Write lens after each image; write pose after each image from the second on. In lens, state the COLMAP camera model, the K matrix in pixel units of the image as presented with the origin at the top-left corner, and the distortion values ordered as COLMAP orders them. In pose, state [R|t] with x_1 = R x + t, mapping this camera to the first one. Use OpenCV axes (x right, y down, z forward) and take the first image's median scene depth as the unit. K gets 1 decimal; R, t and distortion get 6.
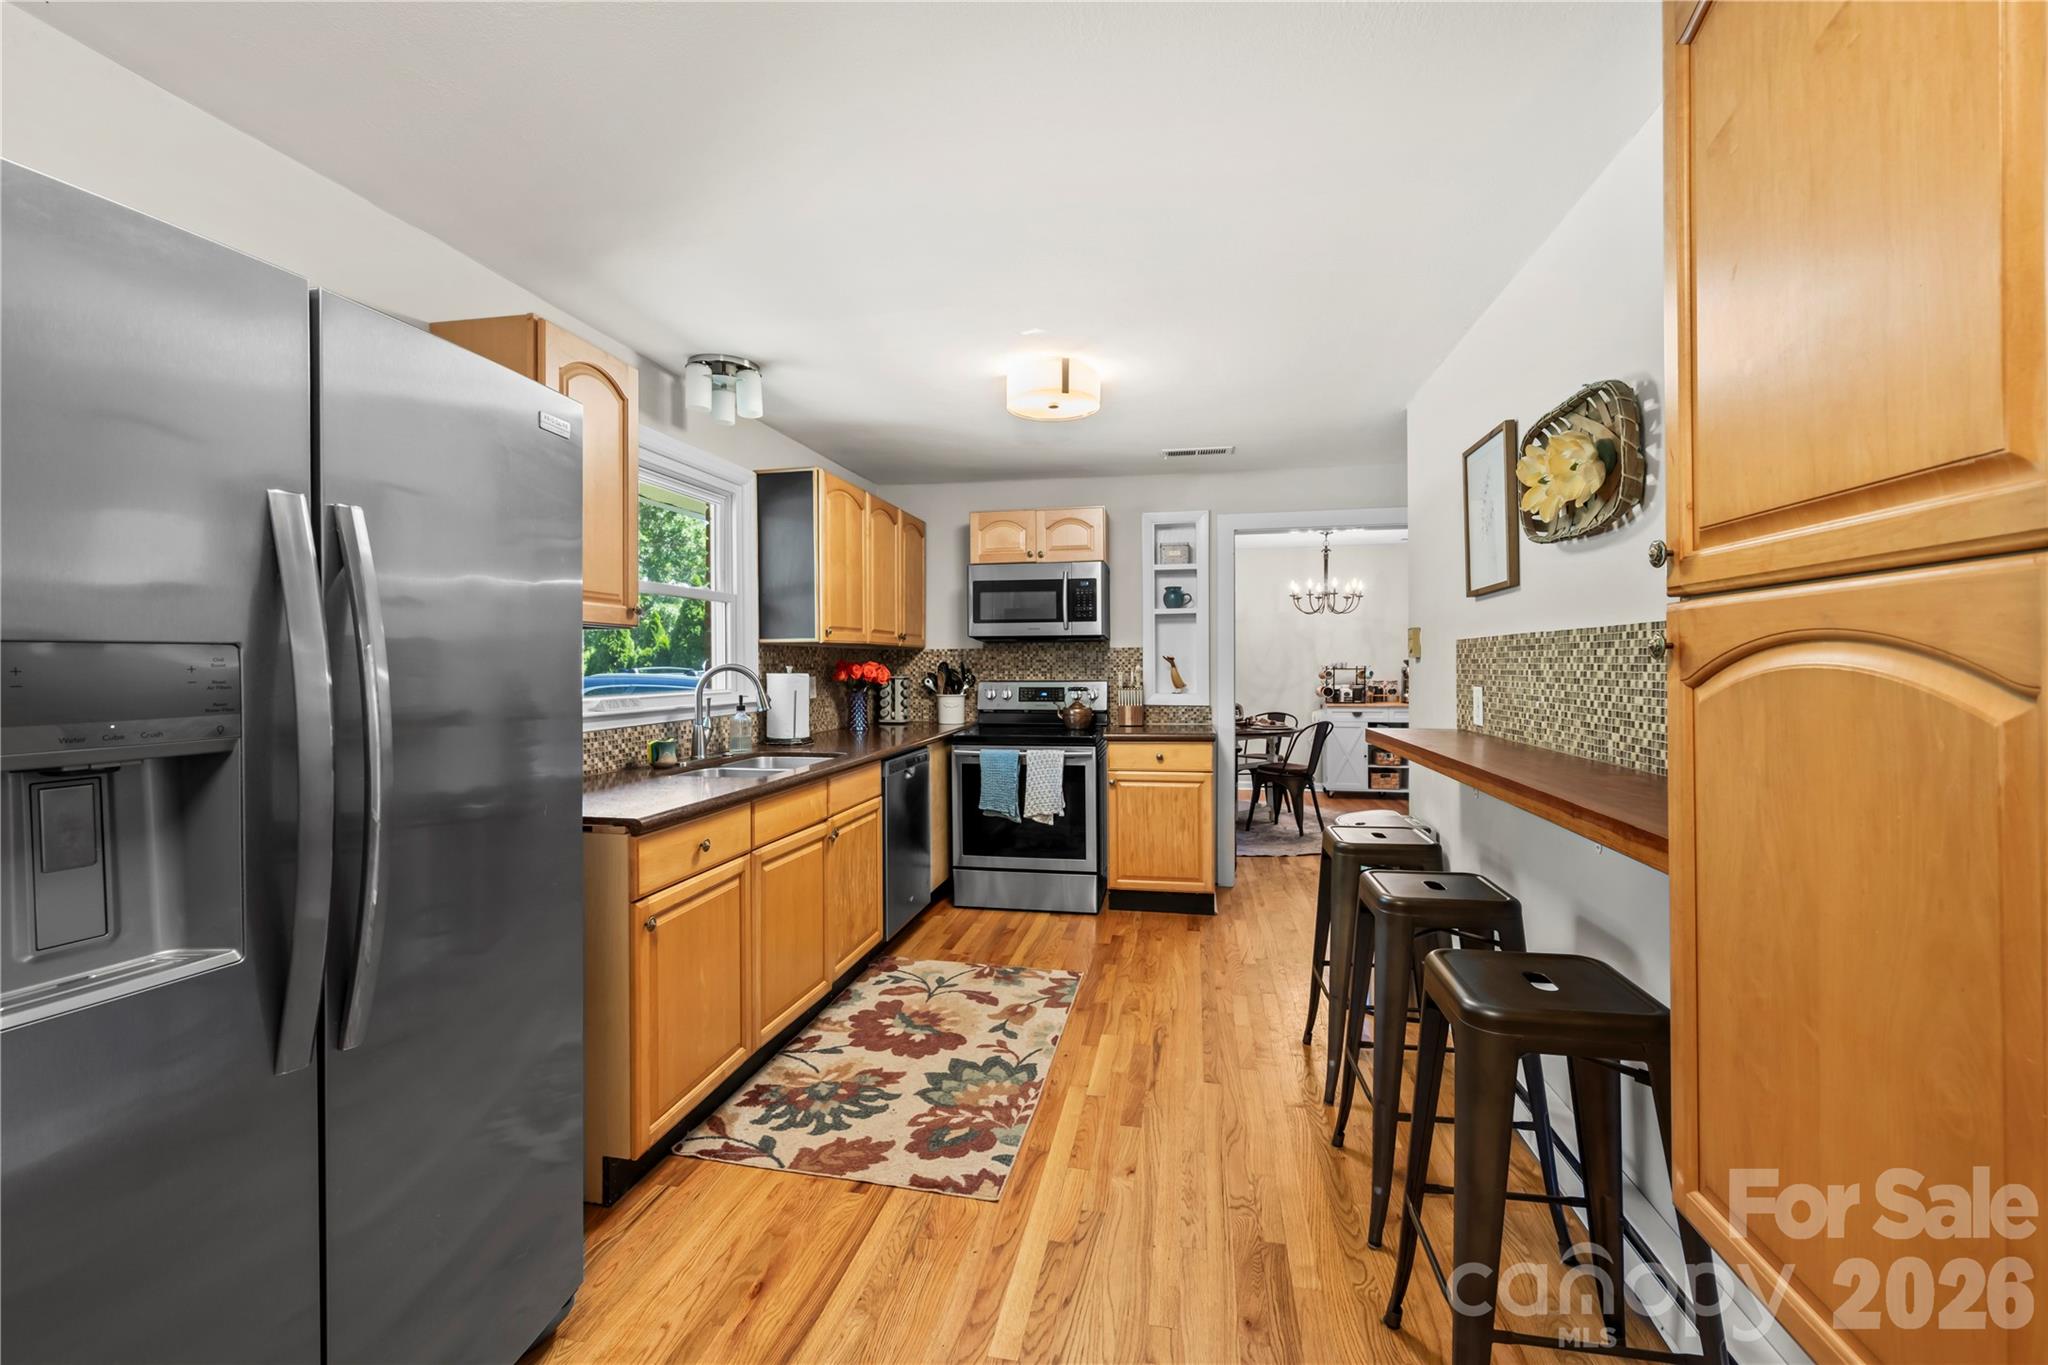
lens RADIAL K [[886.3, 0, 1028.7], [0, 886.3, 667.6], [0, 0, 1]] dist [-0.000167, 0.000518]
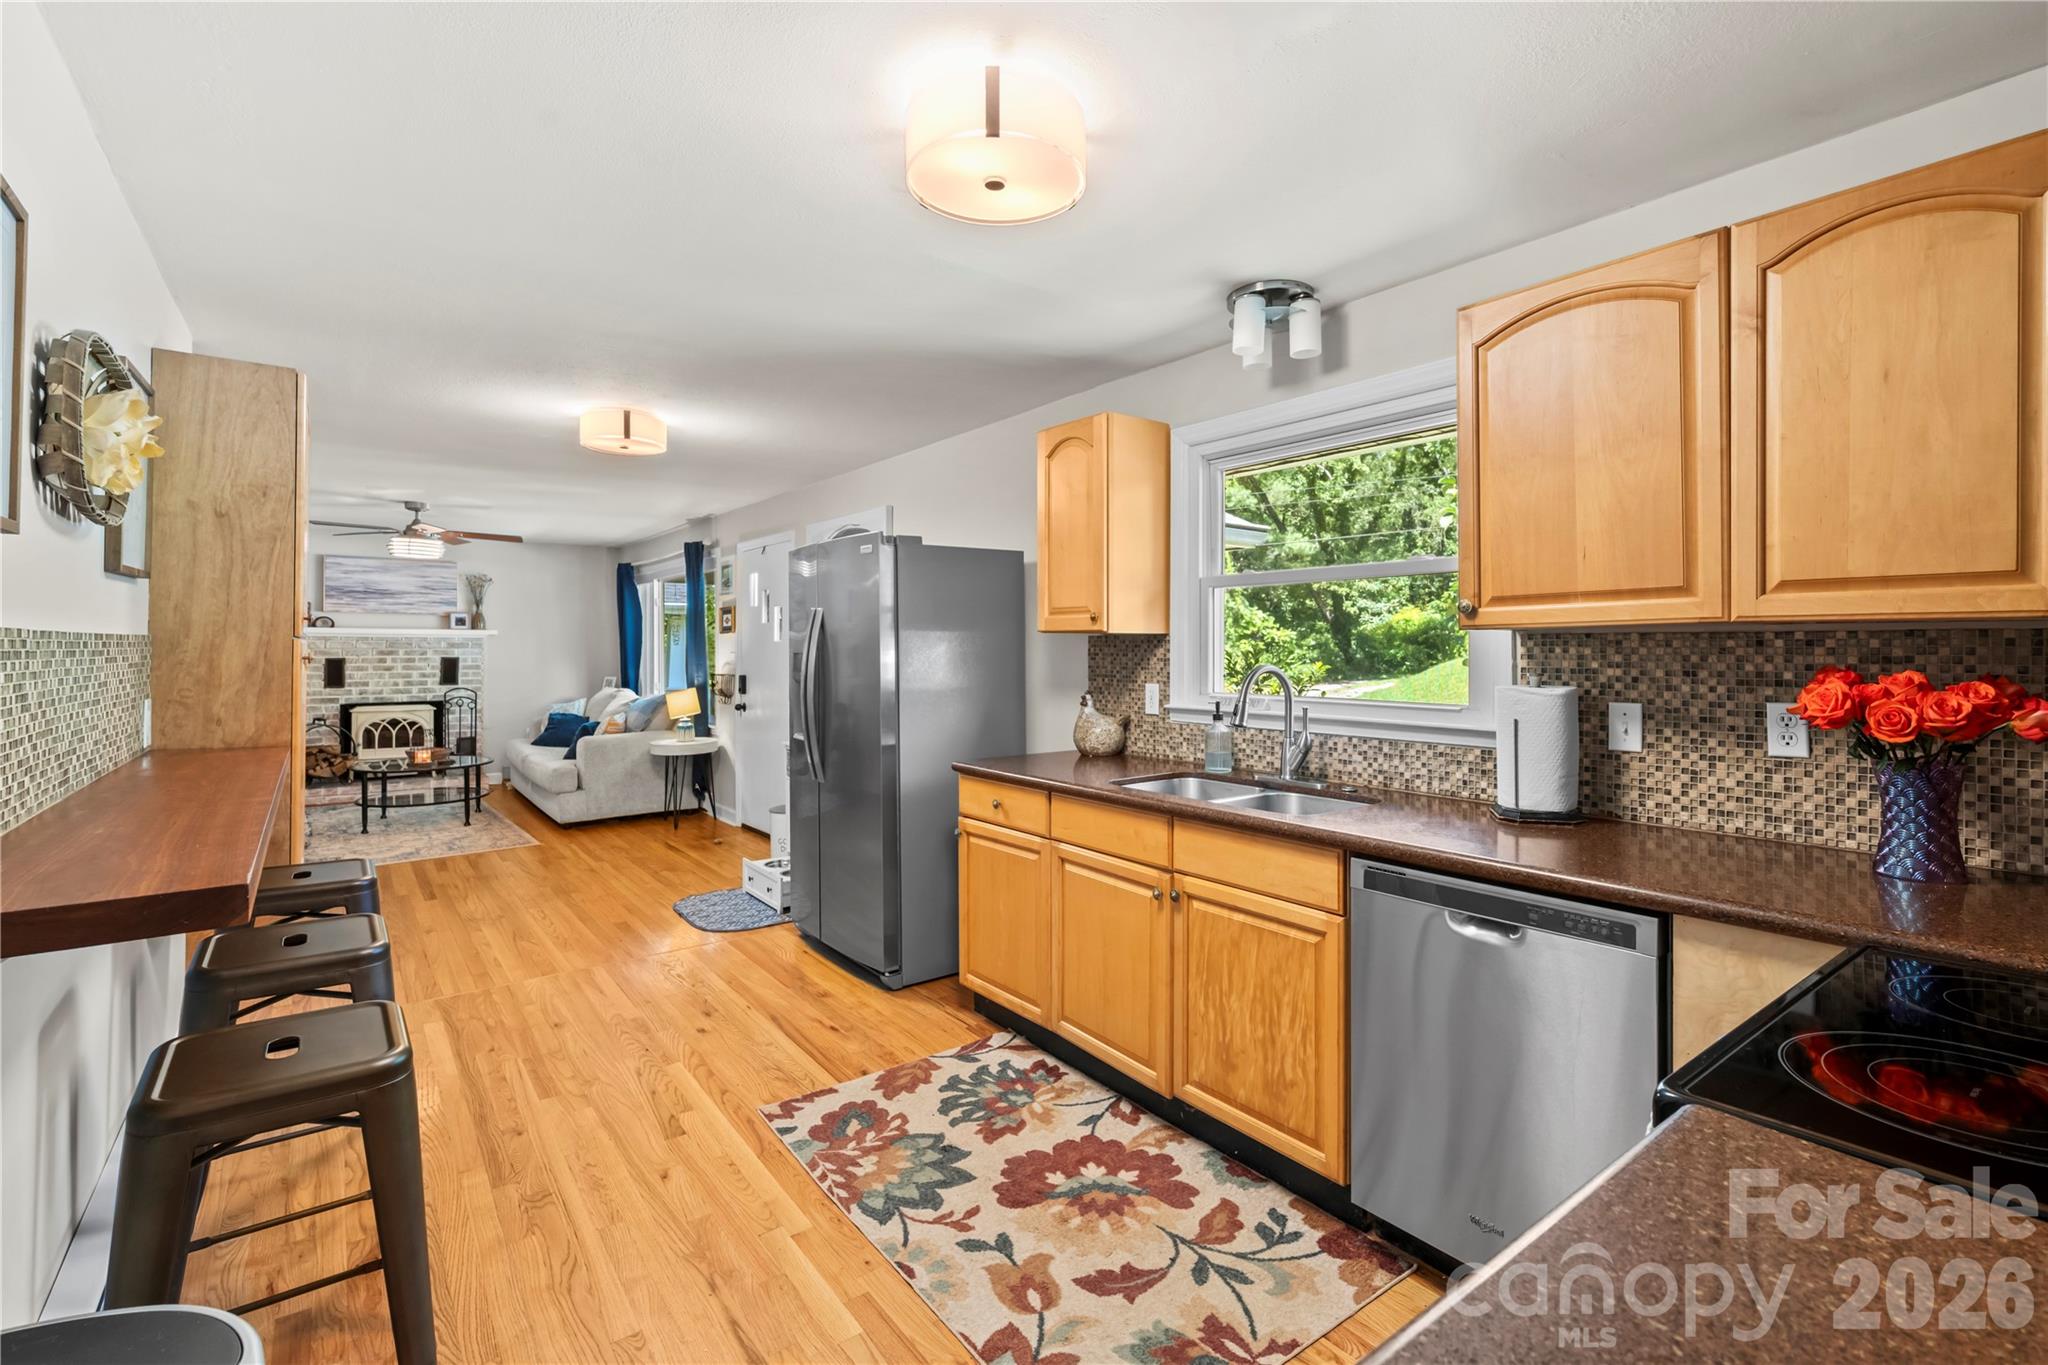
lens RADIAL K [[886.3, 0, 1014.2], [0, 886.3, 650.9], [0, 0, 1]] dist [-0.000167, 0.000518]
pose [[-0.674863, 0.004393, -0.737930, 0.300910], [-0.002227, 0.999966, 0.007990, -0.016808], [0.737940, 0.007035, -0.674830, 1.008758]]
